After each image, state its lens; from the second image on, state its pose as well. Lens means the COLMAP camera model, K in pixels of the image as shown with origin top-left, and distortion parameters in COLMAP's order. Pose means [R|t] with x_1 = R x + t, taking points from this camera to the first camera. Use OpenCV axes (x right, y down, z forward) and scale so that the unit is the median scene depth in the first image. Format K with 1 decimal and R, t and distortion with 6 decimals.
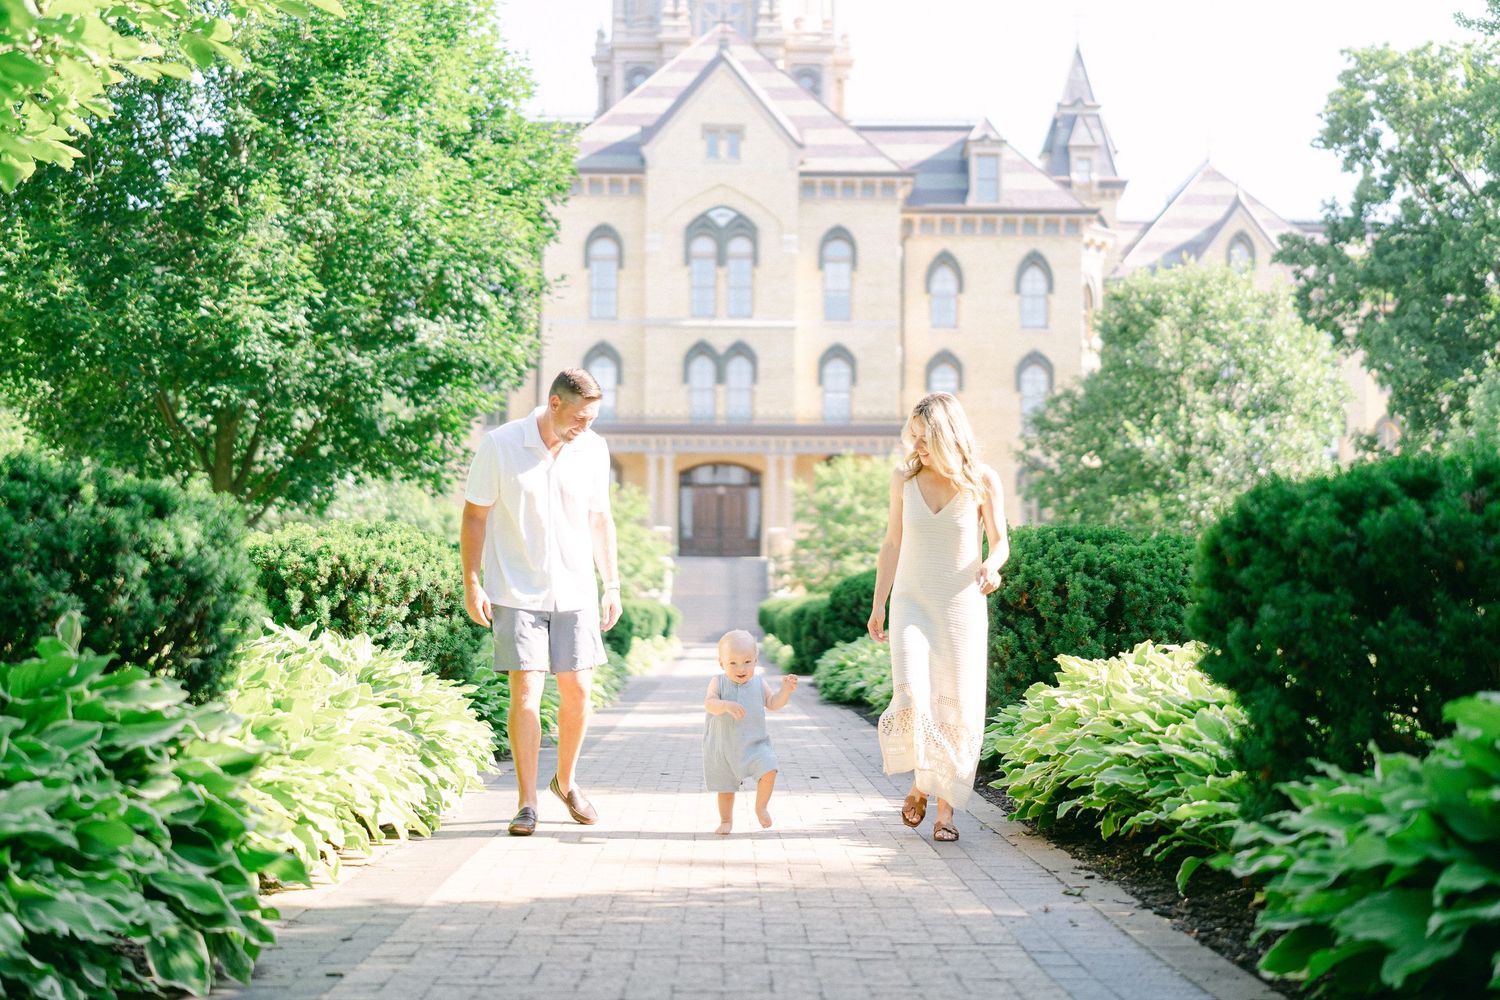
lens RADIAL K [[2095.9, 0, 750.0], [0, 2095.9, 500.0], [0, 0, 1]] dist [0.020488, -0.030902]
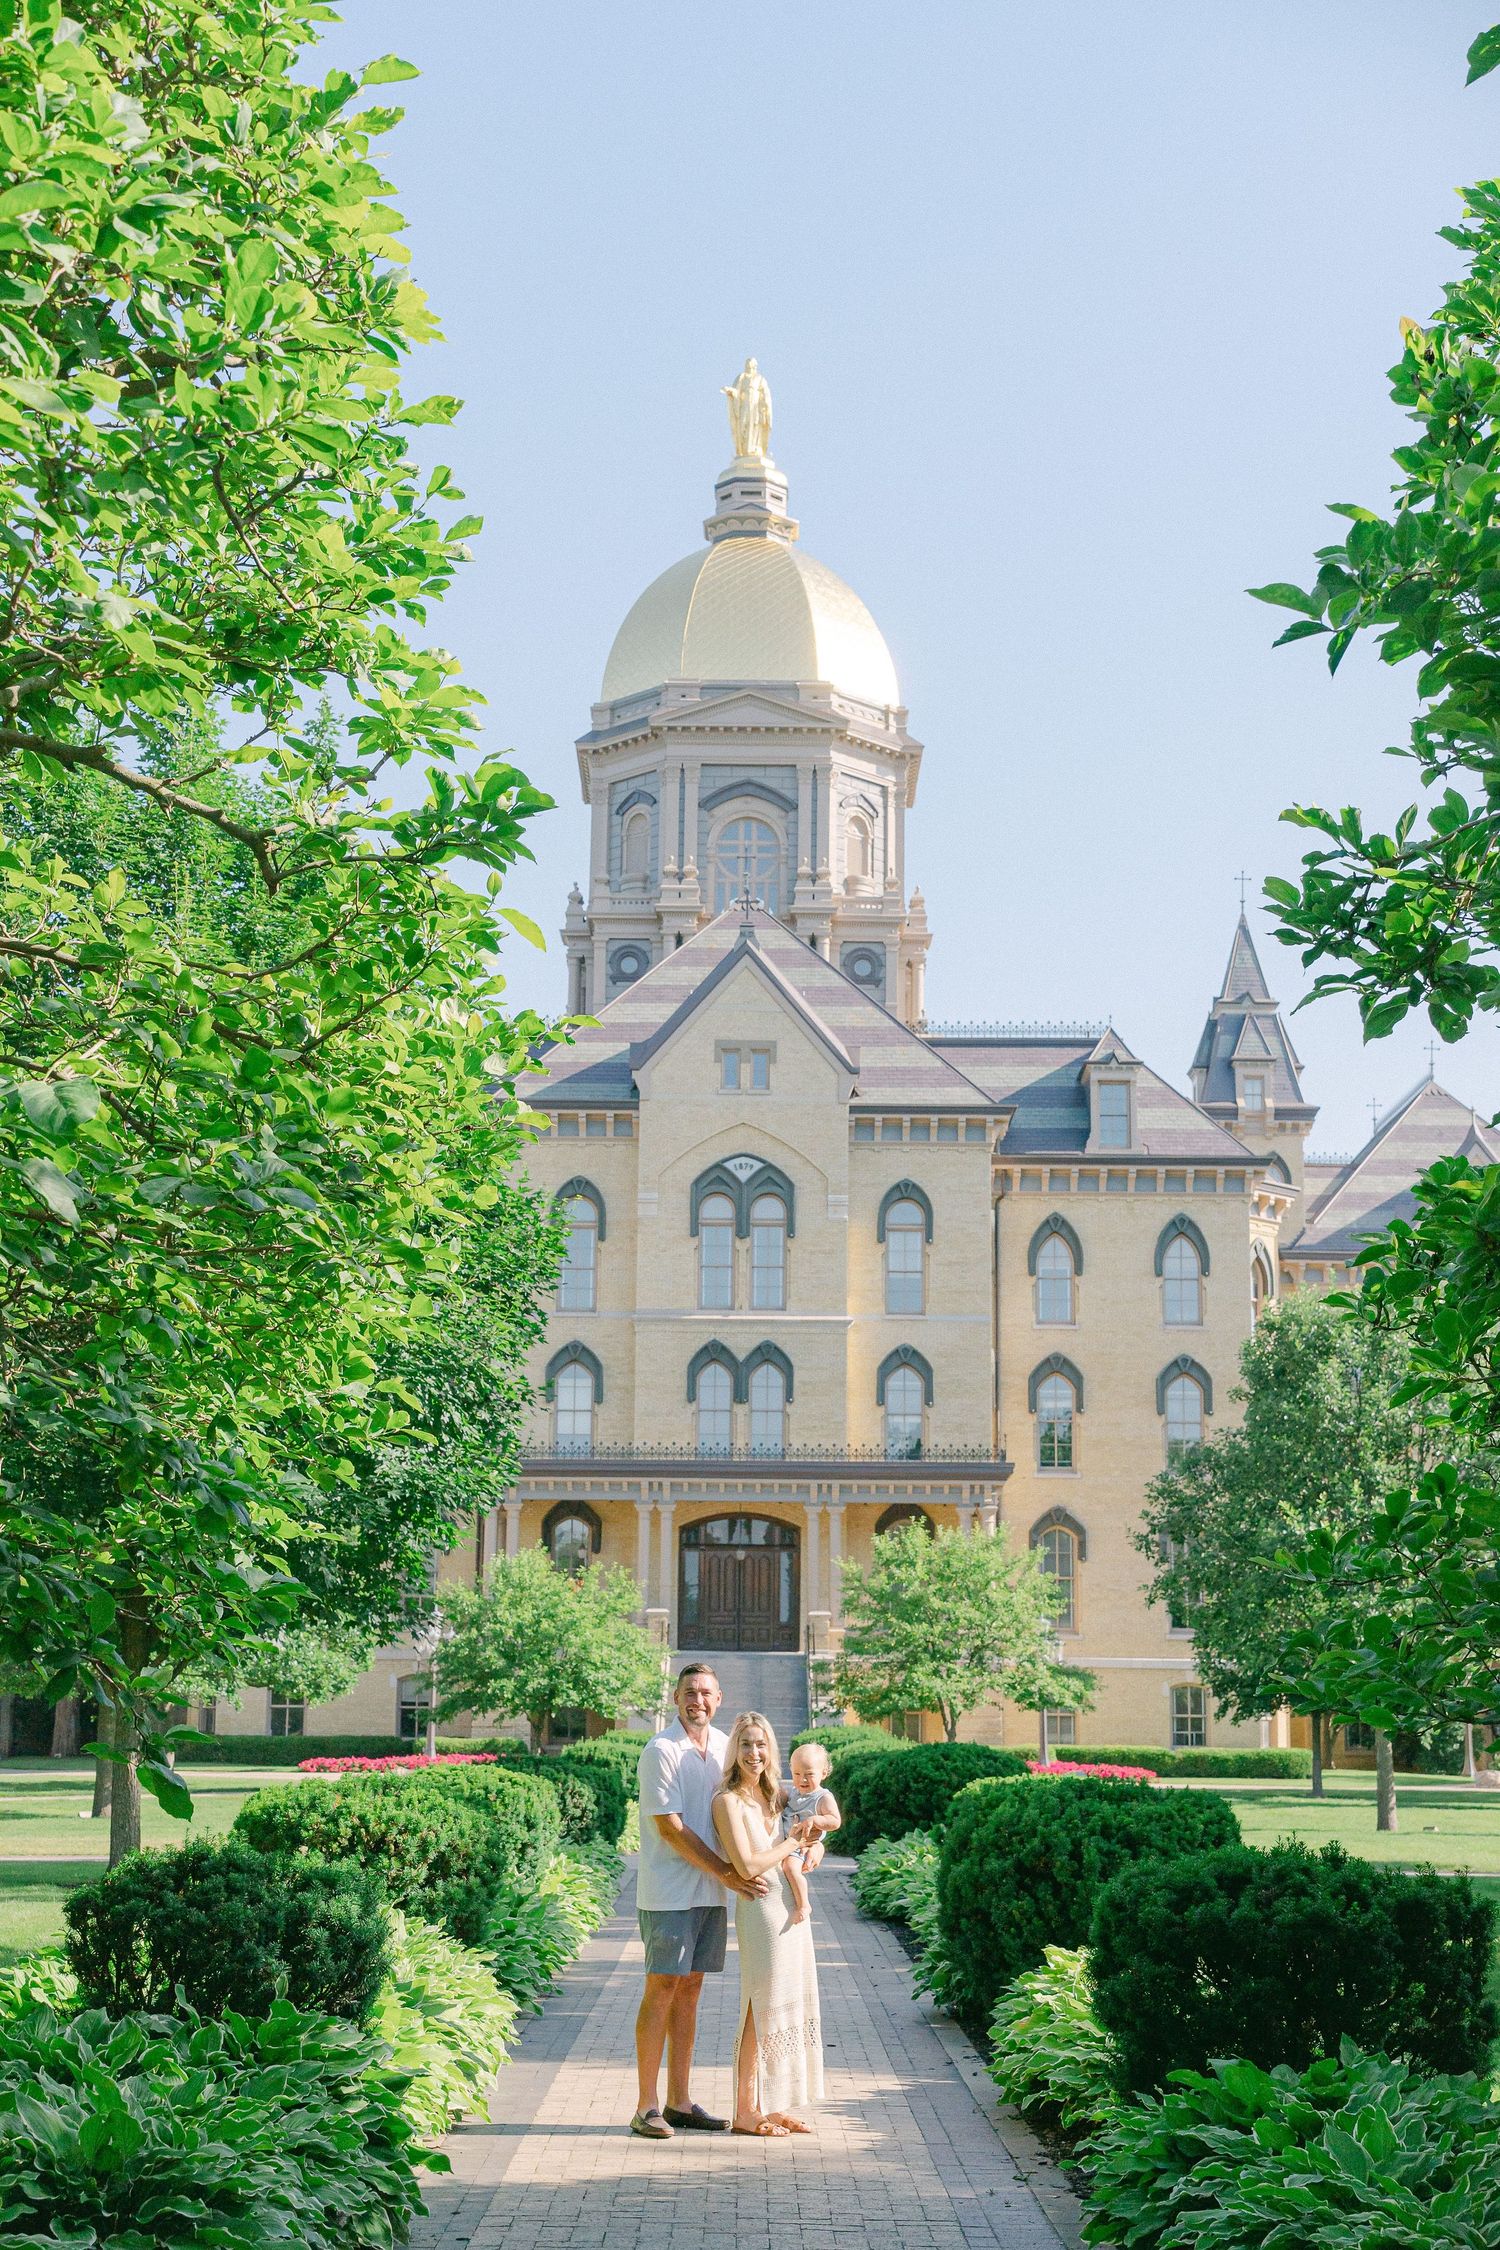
lens RADIAL K [[3144.6, 0, 750.0], [0, 3144.6, 1125.0], [0, 0, 1]] dist [0.030700, 0.088481]
pose [[0.999931, 0.002590, -0.011457, 0.016051], [-0.004013, 0.992033, -0.125918, -0.217491], [0.011040, 0.125955, 0.991975, -1.043716]]
